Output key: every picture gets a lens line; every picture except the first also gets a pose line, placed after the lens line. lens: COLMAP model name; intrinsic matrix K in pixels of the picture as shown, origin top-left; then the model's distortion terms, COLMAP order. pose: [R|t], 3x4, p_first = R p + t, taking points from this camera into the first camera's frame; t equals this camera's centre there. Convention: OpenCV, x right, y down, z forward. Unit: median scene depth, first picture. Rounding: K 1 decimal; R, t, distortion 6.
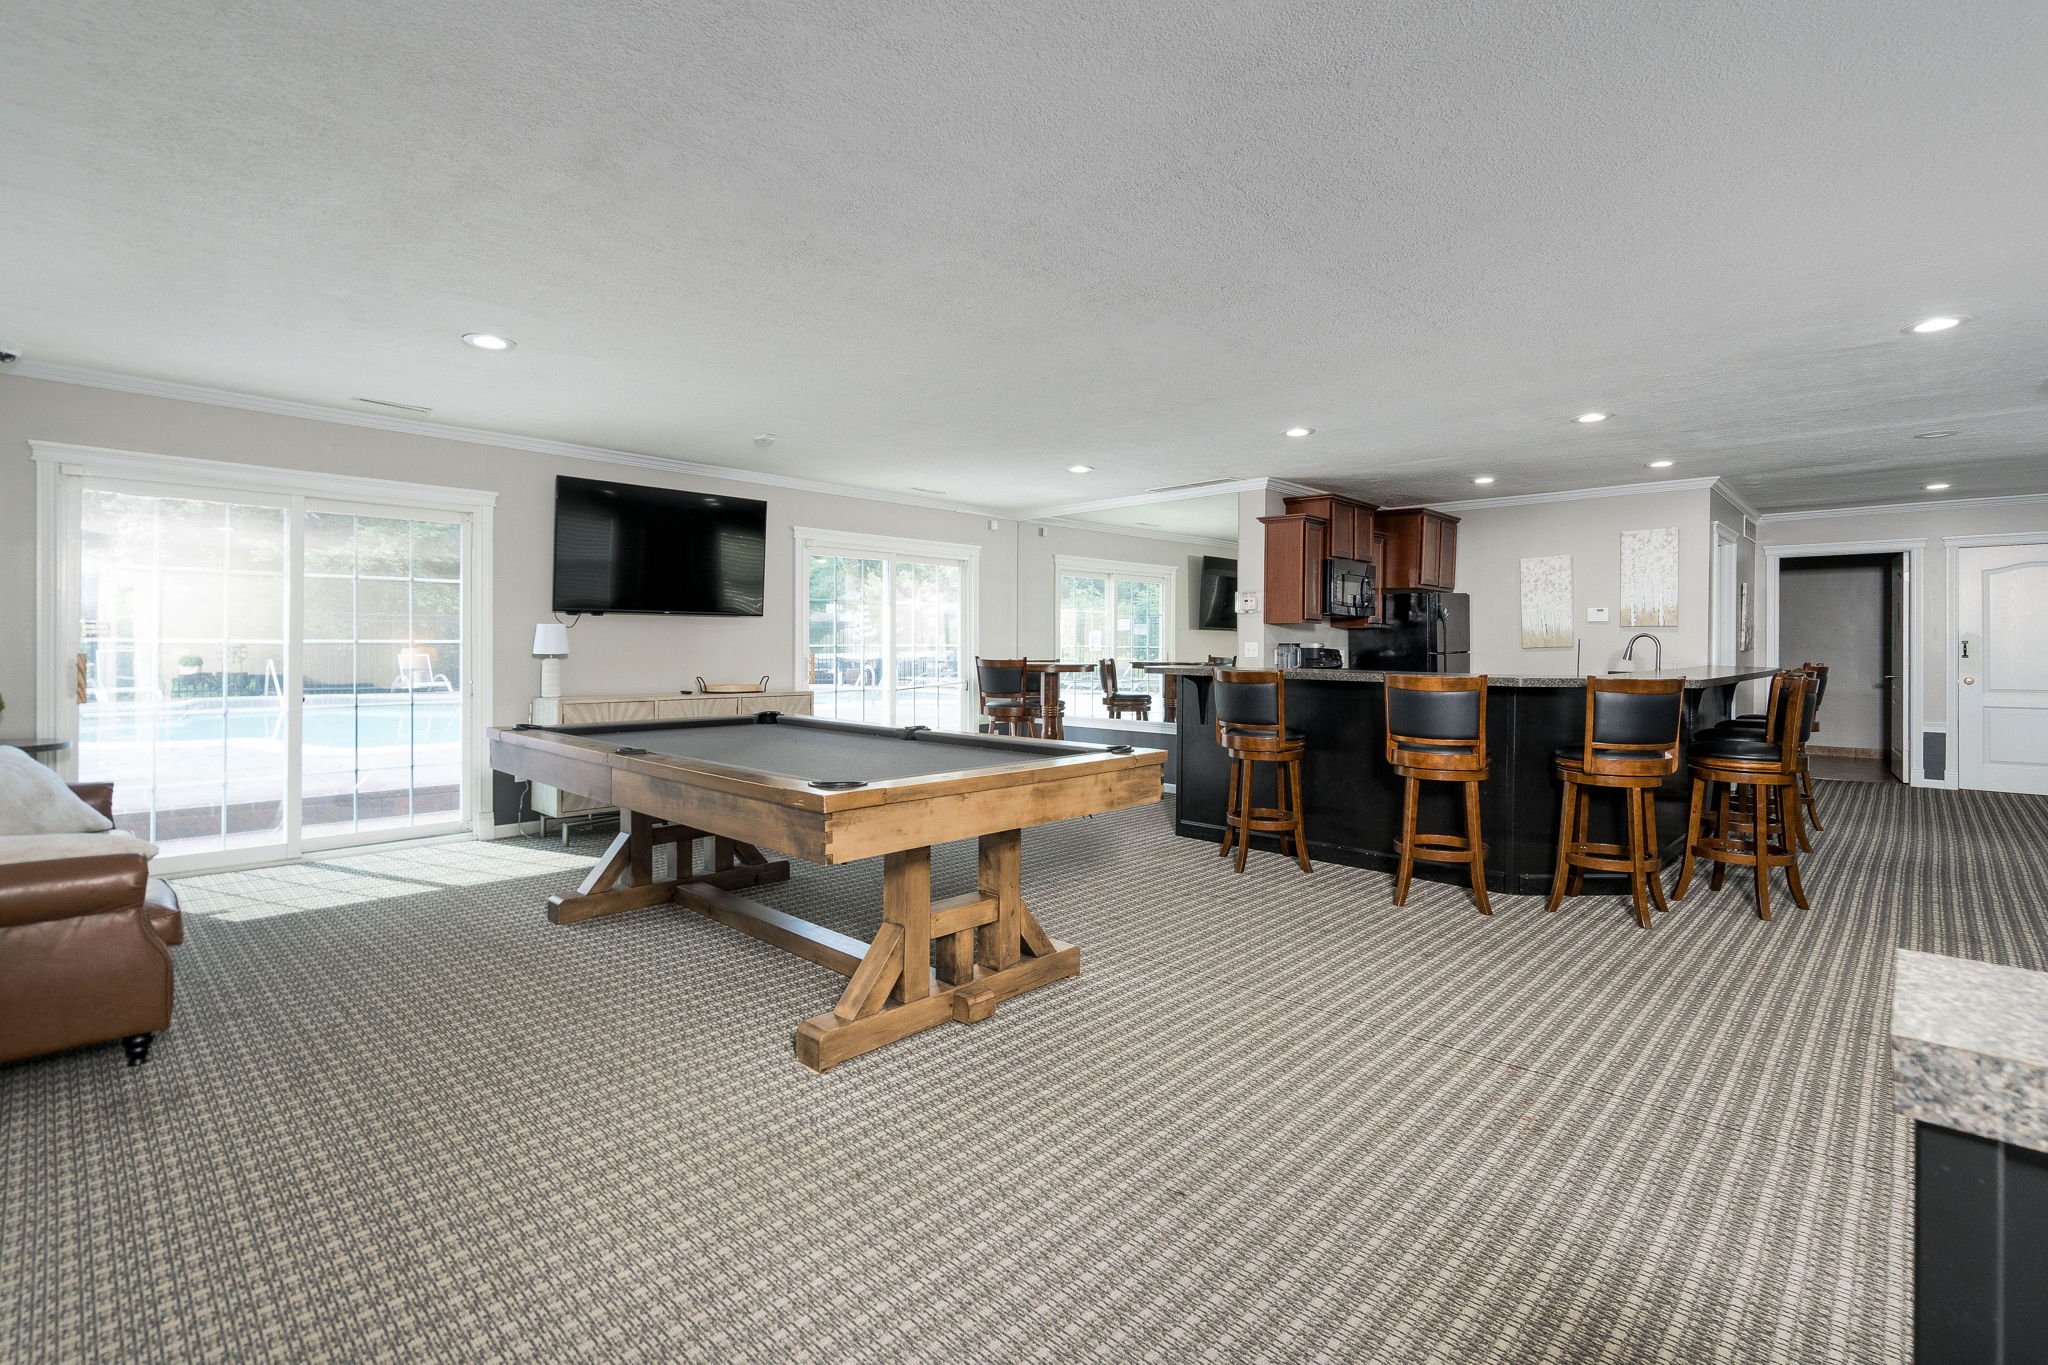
lens RADIAL K [[944.4, 0, 1026.6], [0, 944.4, 656.2], [0, 0, 1]] dist [-0.000692, -0.000027]
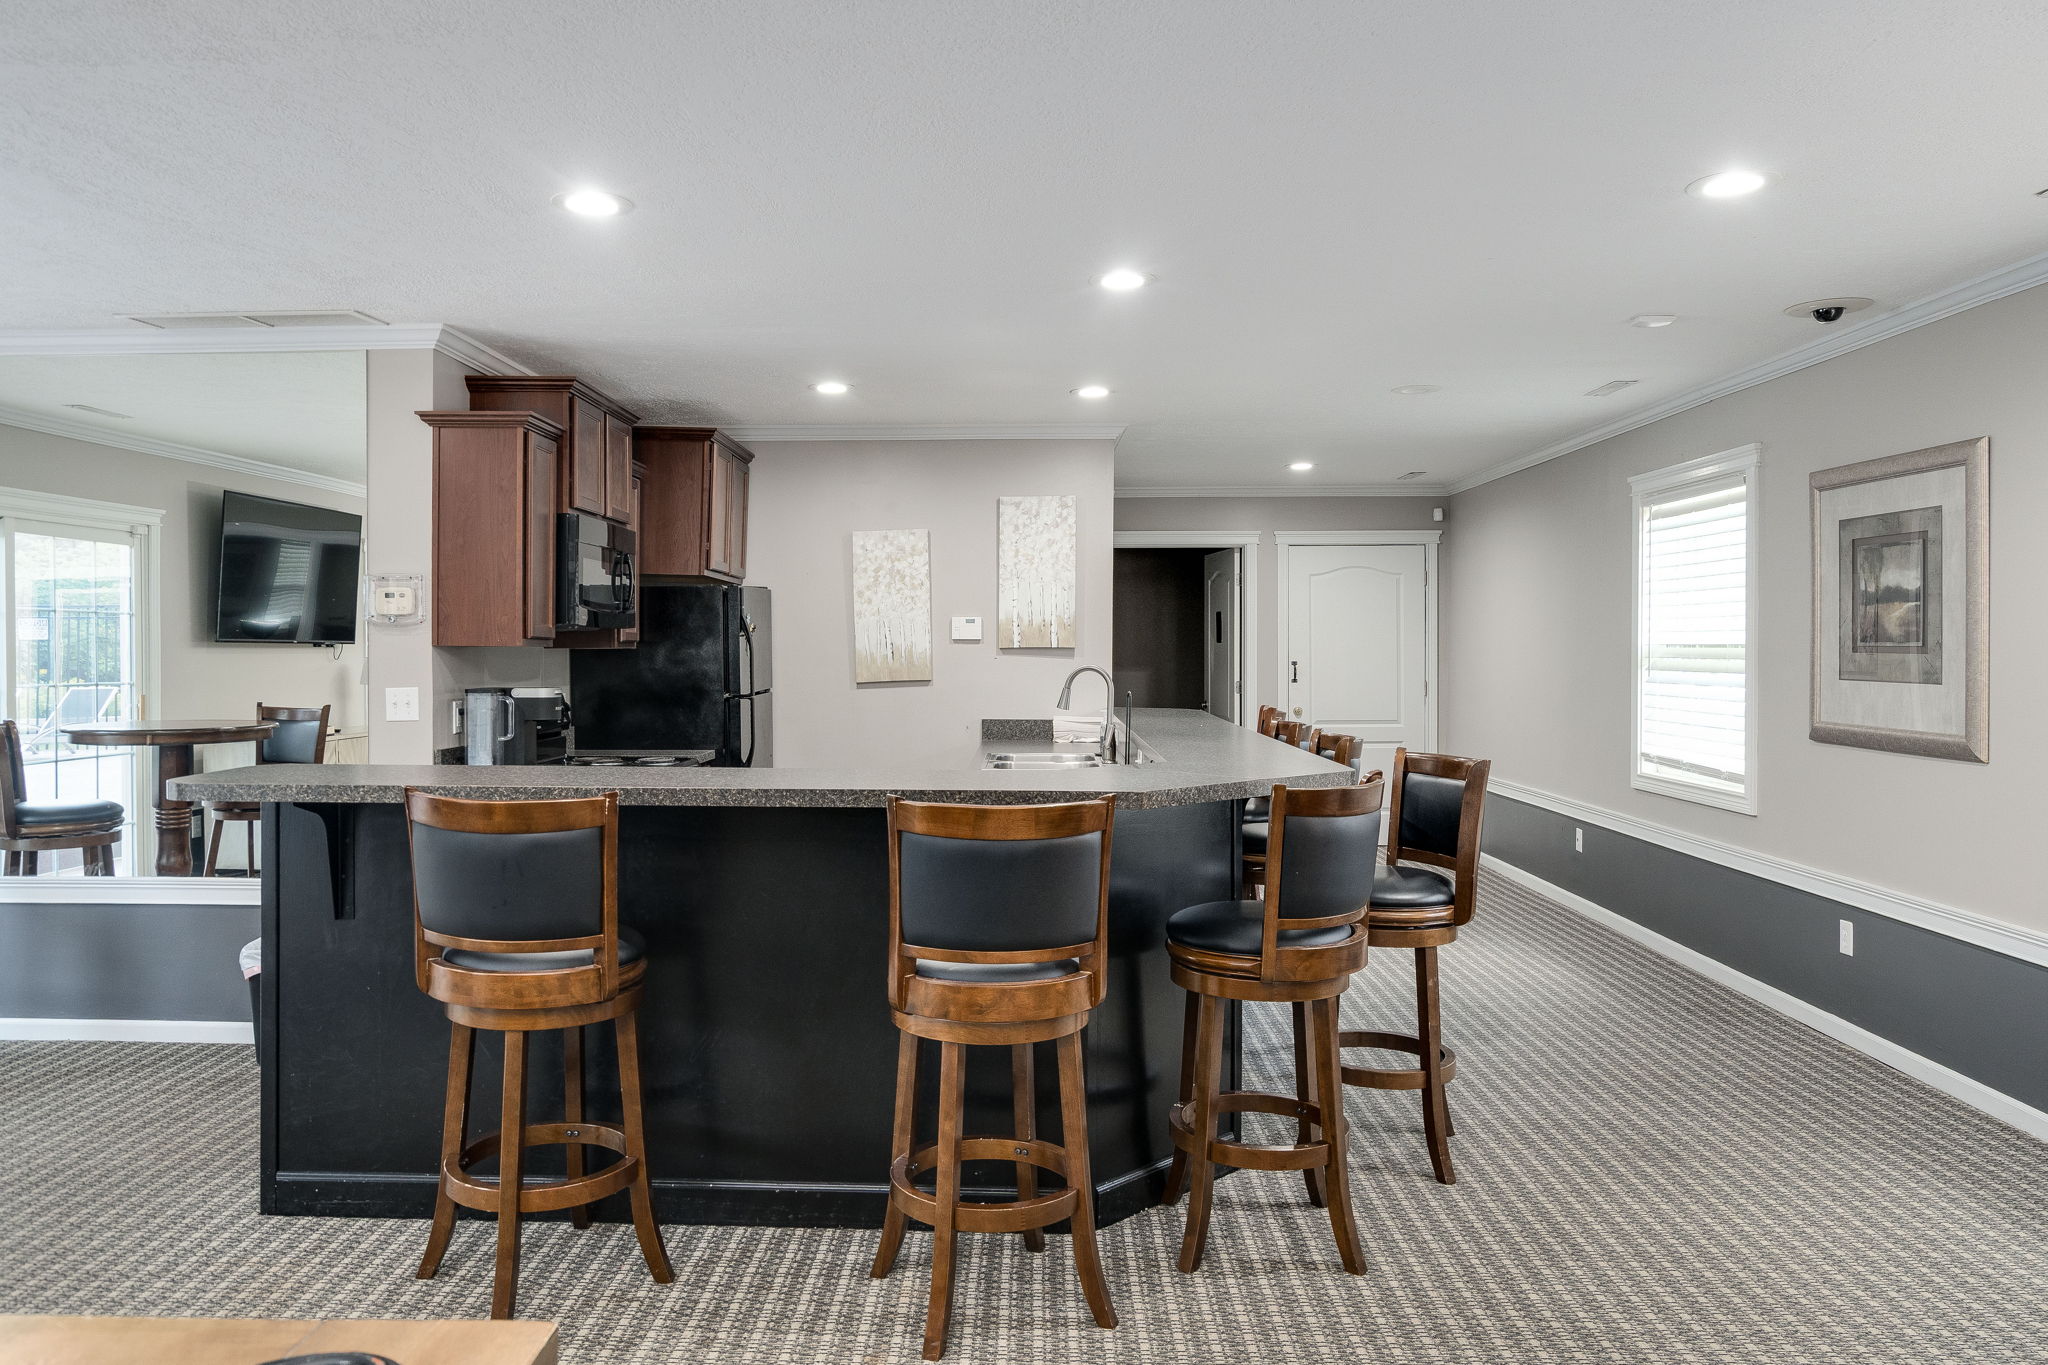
lens RADIAL K [[1425.4, 0, 1024.0], [0, 1425.4, 682.5], [0, 0, 1]] dist [0.000638, 0.001081]
pose [[0.743156, -0.020102, 0.668816, 0.003710], [0.011473, 0.999785, 0.017301, -0.024587], [-0.669020, -0.005184, 0.743227, 0.282638]]
